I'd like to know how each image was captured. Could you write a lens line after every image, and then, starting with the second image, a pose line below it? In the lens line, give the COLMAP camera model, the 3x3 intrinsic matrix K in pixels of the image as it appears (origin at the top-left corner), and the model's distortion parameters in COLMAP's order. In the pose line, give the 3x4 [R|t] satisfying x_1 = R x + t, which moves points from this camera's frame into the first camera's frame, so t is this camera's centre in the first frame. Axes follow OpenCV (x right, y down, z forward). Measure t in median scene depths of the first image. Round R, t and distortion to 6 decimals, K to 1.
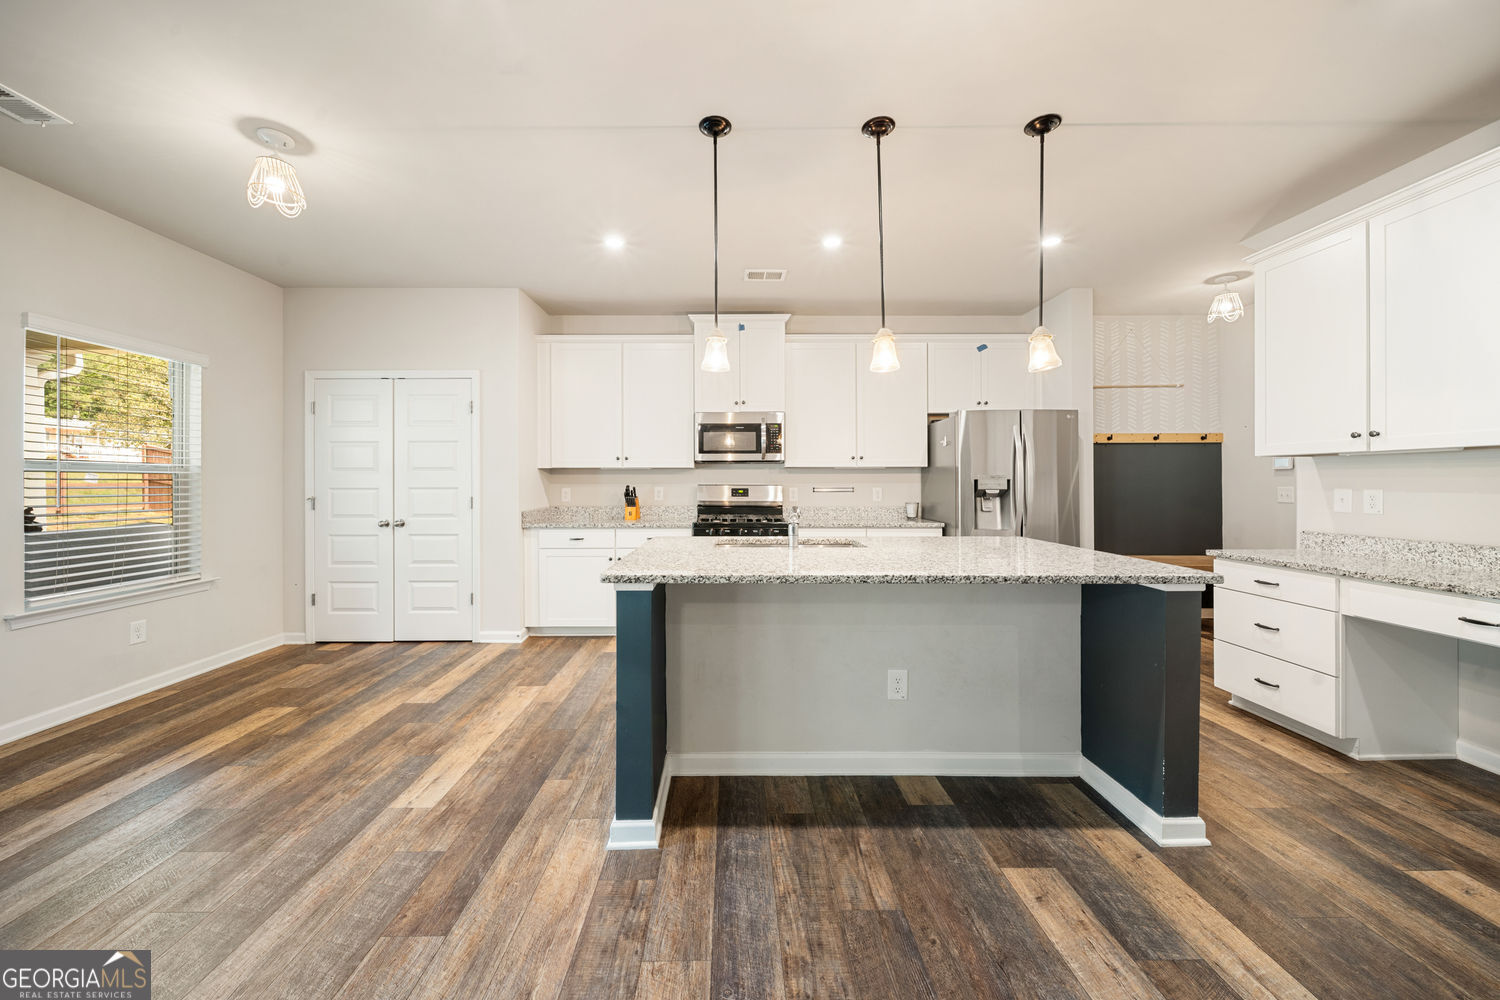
lens RADIAL K [[534.8, 0, 739.4], [0, 534.8, 486.5], [0, 0, 1]] dist [-0.001273, 0.000208]
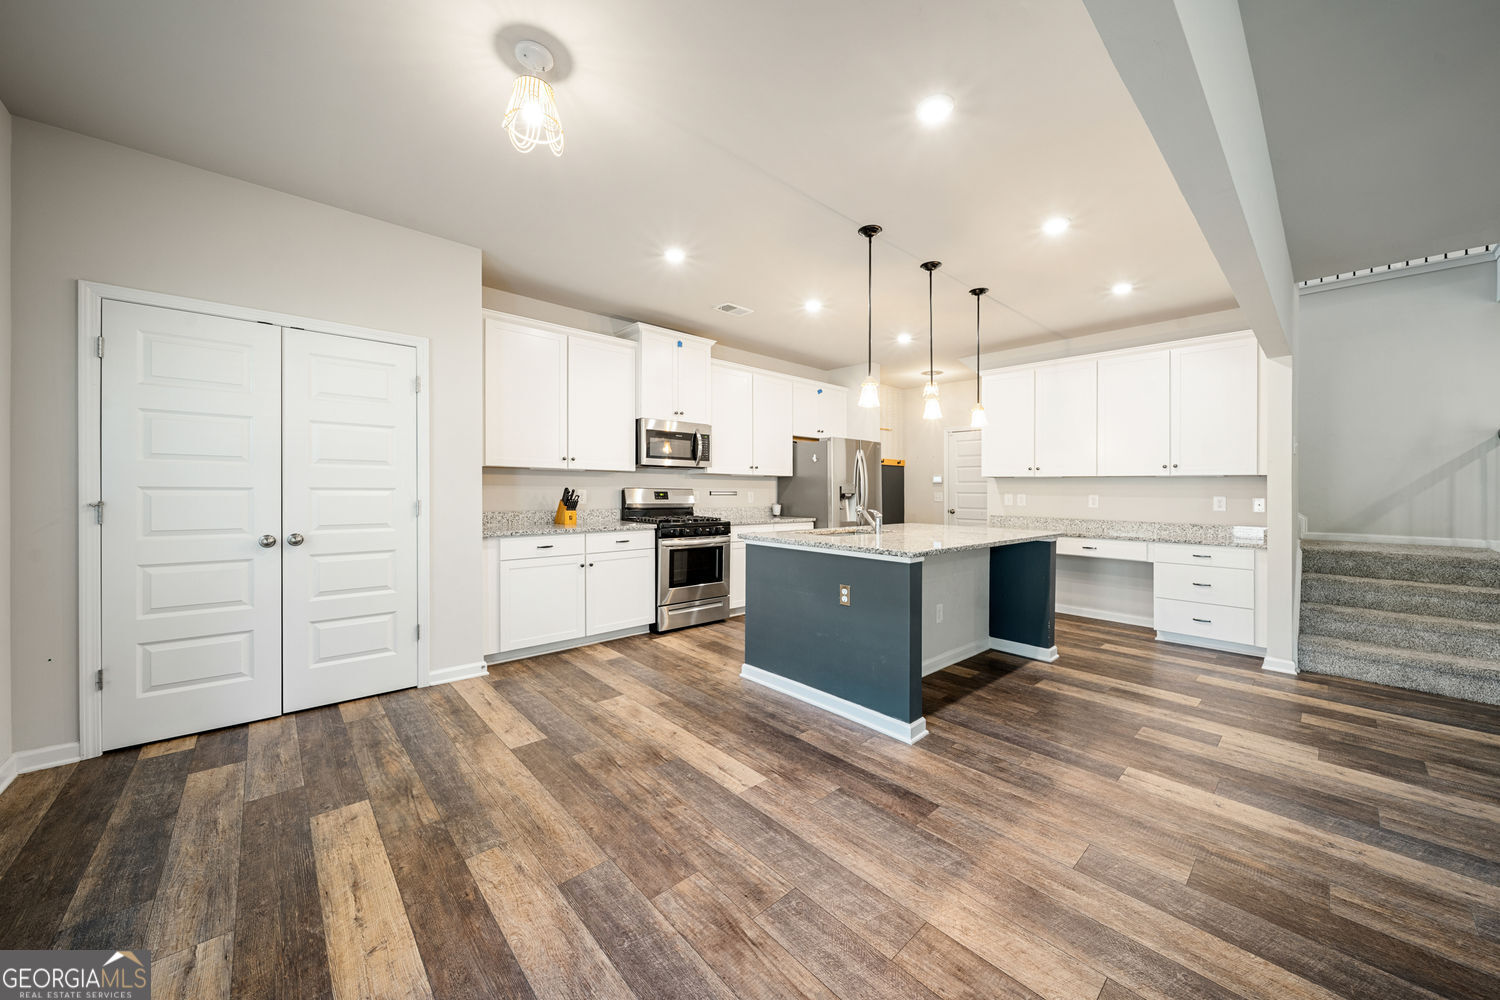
lens RADIAL K [[534.8, 0, 749.4], [0, 534.8, 492.4], [0, 0, 1]] dist [-0.001273, 0.000208]
pose [[0.740181, 0.005452, 0.672386, -0.666636], [-0.007509, 0.999972, 0.000159, 0.003805], [-0.672366, -0.005167, 0.740201, 0.103464]]
